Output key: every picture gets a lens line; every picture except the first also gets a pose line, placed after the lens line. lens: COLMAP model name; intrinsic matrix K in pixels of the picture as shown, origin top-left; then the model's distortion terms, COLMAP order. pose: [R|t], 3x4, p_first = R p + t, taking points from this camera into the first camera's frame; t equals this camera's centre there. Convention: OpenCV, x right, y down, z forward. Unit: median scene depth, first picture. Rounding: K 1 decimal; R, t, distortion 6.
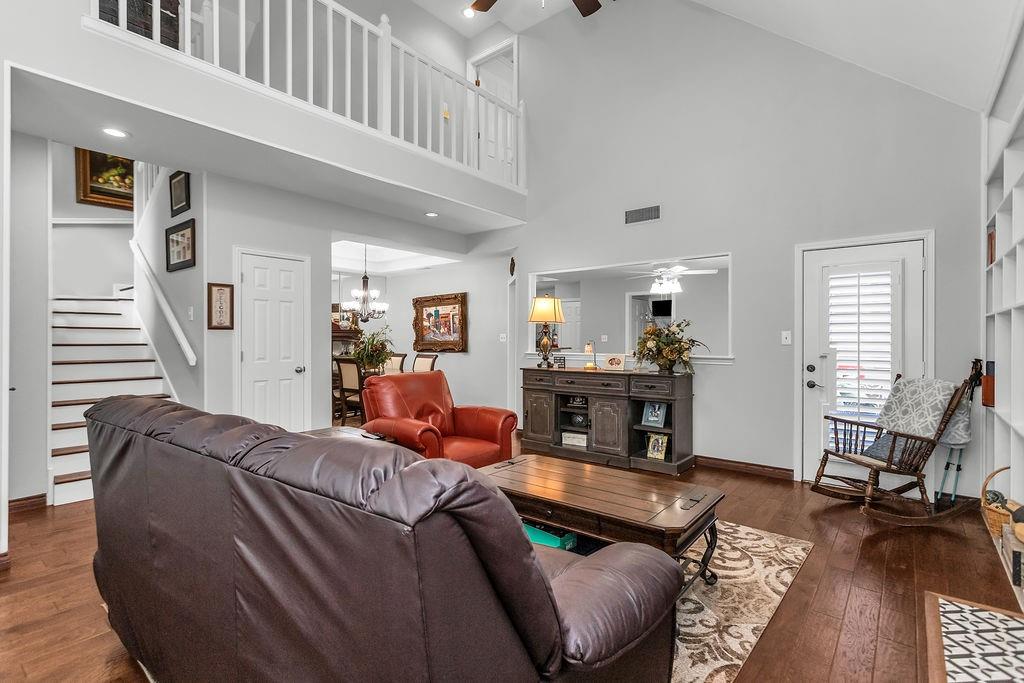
lens RADIAL K [[490.3, 0, 521.6], [0, 490.3, 339.0], [0, 0, 1]] dist [0.000215, 0.002674]
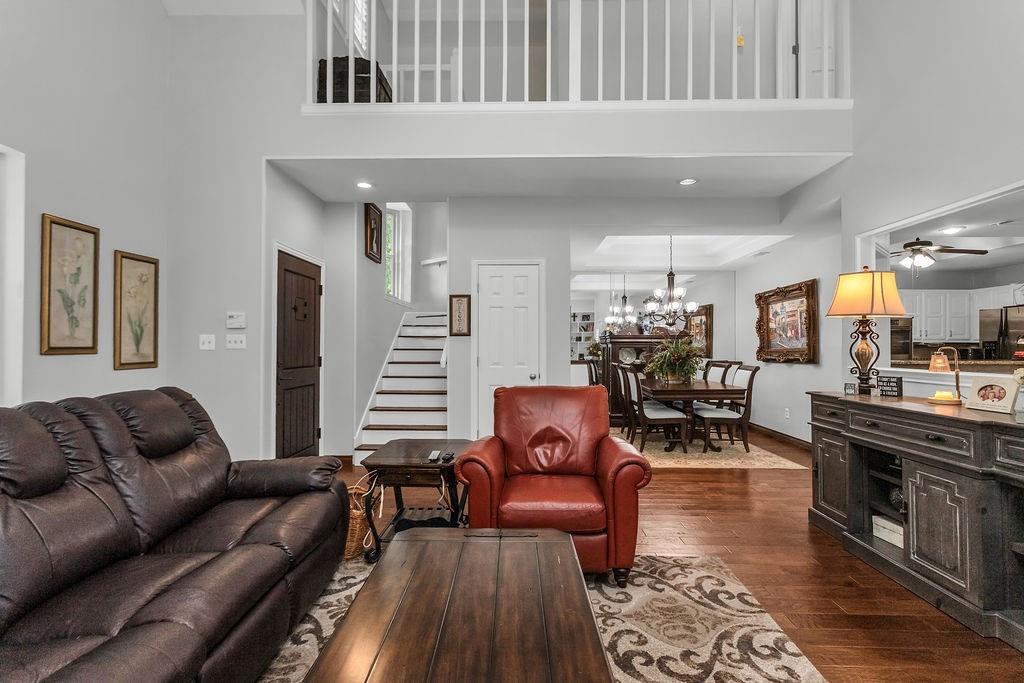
lens RADIAL K [[490.3, 0, 510.5], [0, 490.3, 341.7], [0, 0, 1]] dist [0.000215, 0.002674]
pose [[0.596249, -0.007198, -0.802767, 0.305607], [-0.001539, 0.999948, -0.010109, 0.004021], [0.802798, 0.007263, 0.596207, 0.375642]]
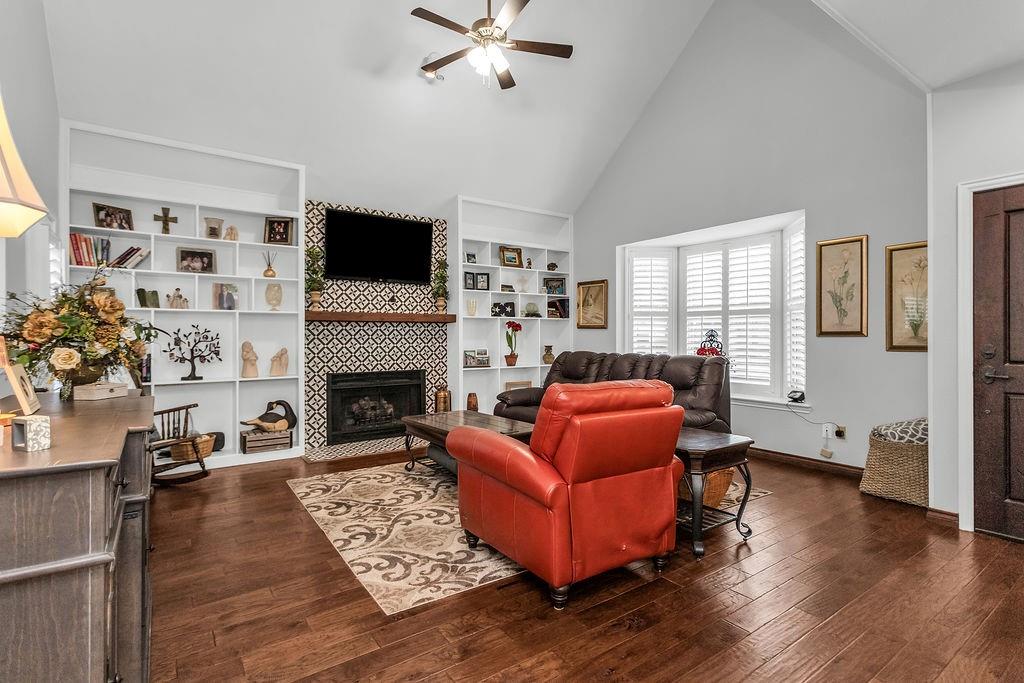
lens RADIAL K [[490.3, 0, 509.1], [0, 490.3, 335.6], [0, 0, 1]] dist [0.000215, 0.002674]
pose [[-0.957368, 0.000299, 0.288871, -0.226053], [0.000573, 0.999999, 0.000864, 0.011723], [-0.288871, 0.000993, -0.957368, 1.276541]]
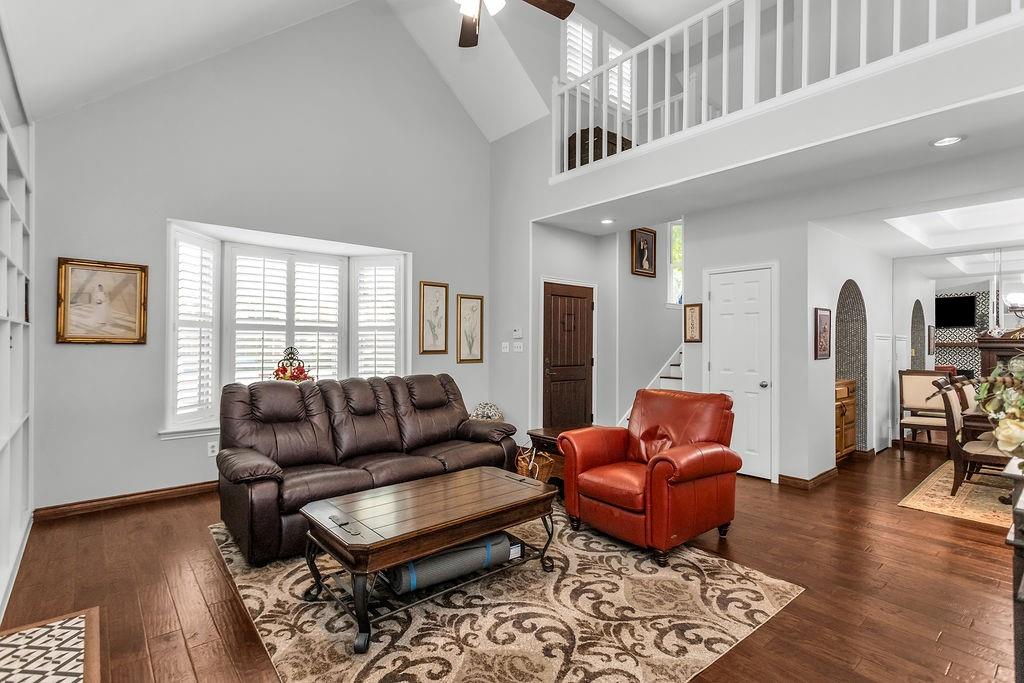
lens RADIAL K [[490.3, 0, 505.7], [0, 490.3, 342.8], [0, 0, 1]] dist [0.000215, 0.002674]
pose [[-0.209819, -0.003655, -0.977733, 0.571626], [-0.007766, 0.999968, -0.002072, -0.010856], [0.977709, 0.007158, -0.209841, 0.705344]]
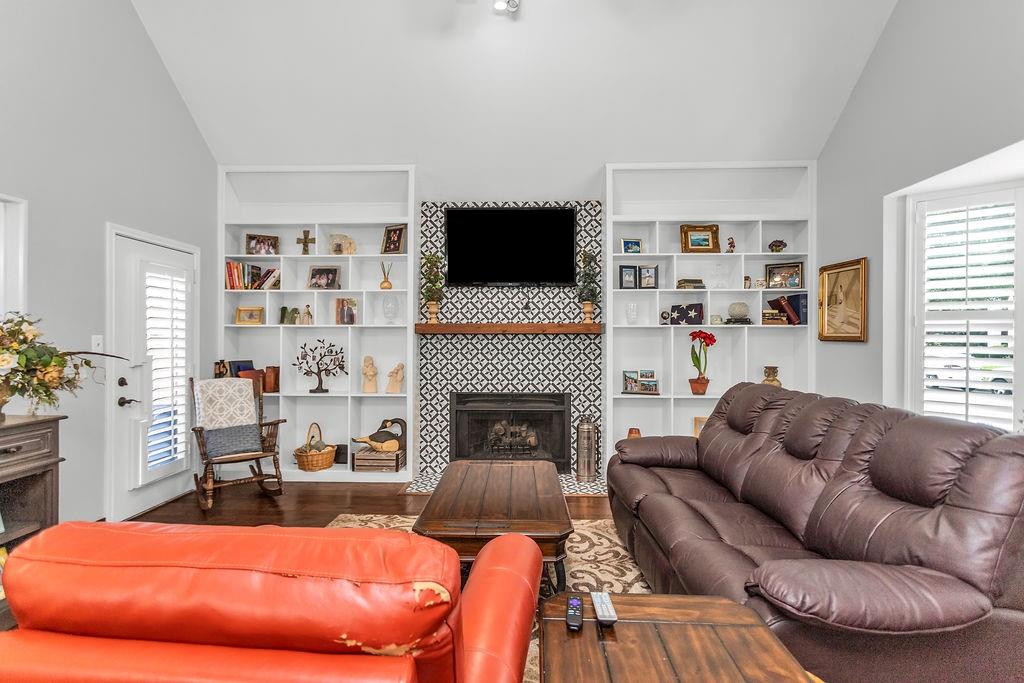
lens RADIAL K [[490.3, 0, 512.3], [0, 490.3, 334.4], [0, 0, 1]] dist [0.000215, 0.002674]
pose [[-0.594267, 0.003807, 0.804258, -0.381682], [-0.001707, 0.999981, -0.005995, -0.012620], [-0.804266, -0.004935, -0.594249, 0.836850]]
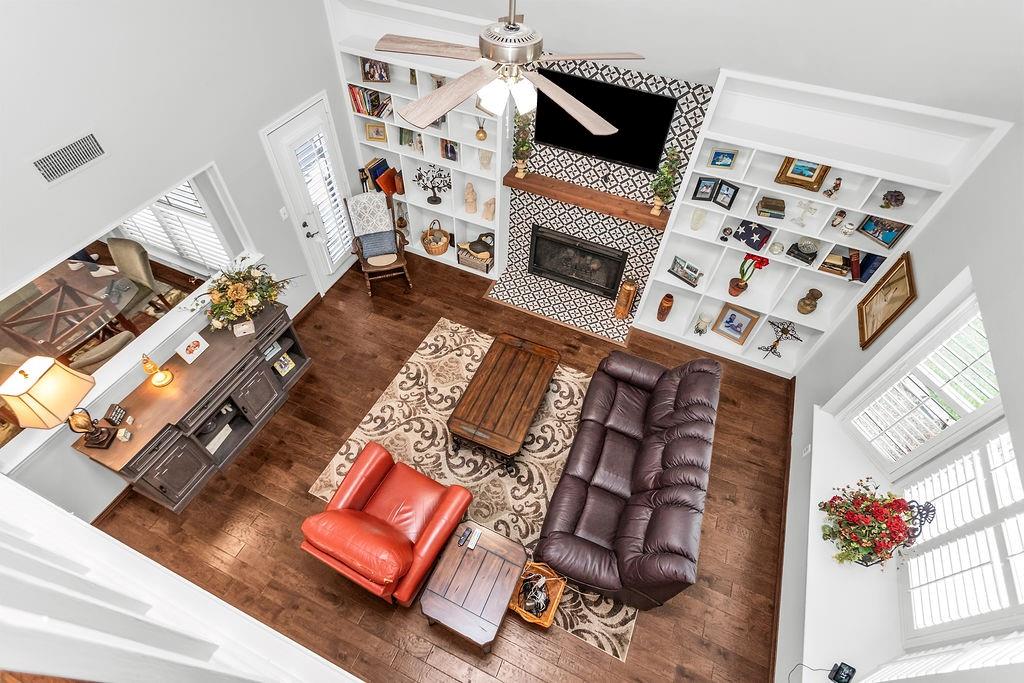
lens RADIAL K [[490.3, 0, 512.7], [0, 490.3, 334.9], [0, 0, 1]] dist [0.000215, 0.002674]
pose [[-0.253218, -0.751244, 0.609518, -0.431230], [-0.040472, 0.637727, 0.769198, -0.632602], [-0.966562, 0.170107, -0.191889, 0.675646]]
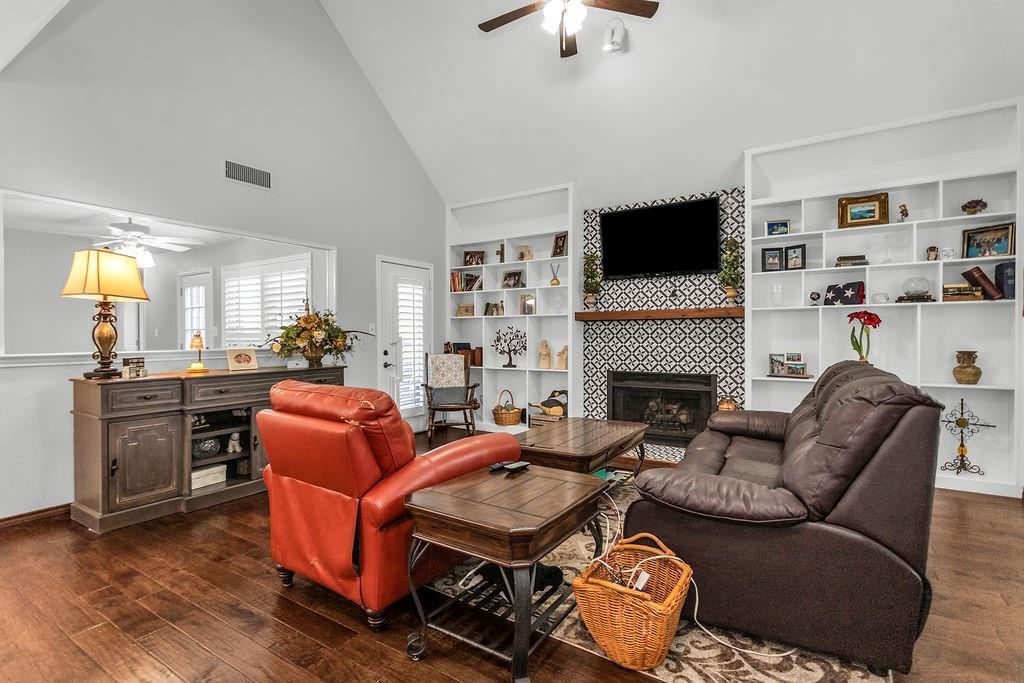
lens RADIAL K [[490.3, 0, 512.2], [0, 490.3, 335.9], [0, 0, 1]] dist [0.000215, 0.002674]
pose [[-0.098006, -0.002117, 0.995184, -0.634708], [0.004673, 0.999986, 0.002587, 0.011863], [-0.995175, 0.004904, -0.097995, 0.688874]]
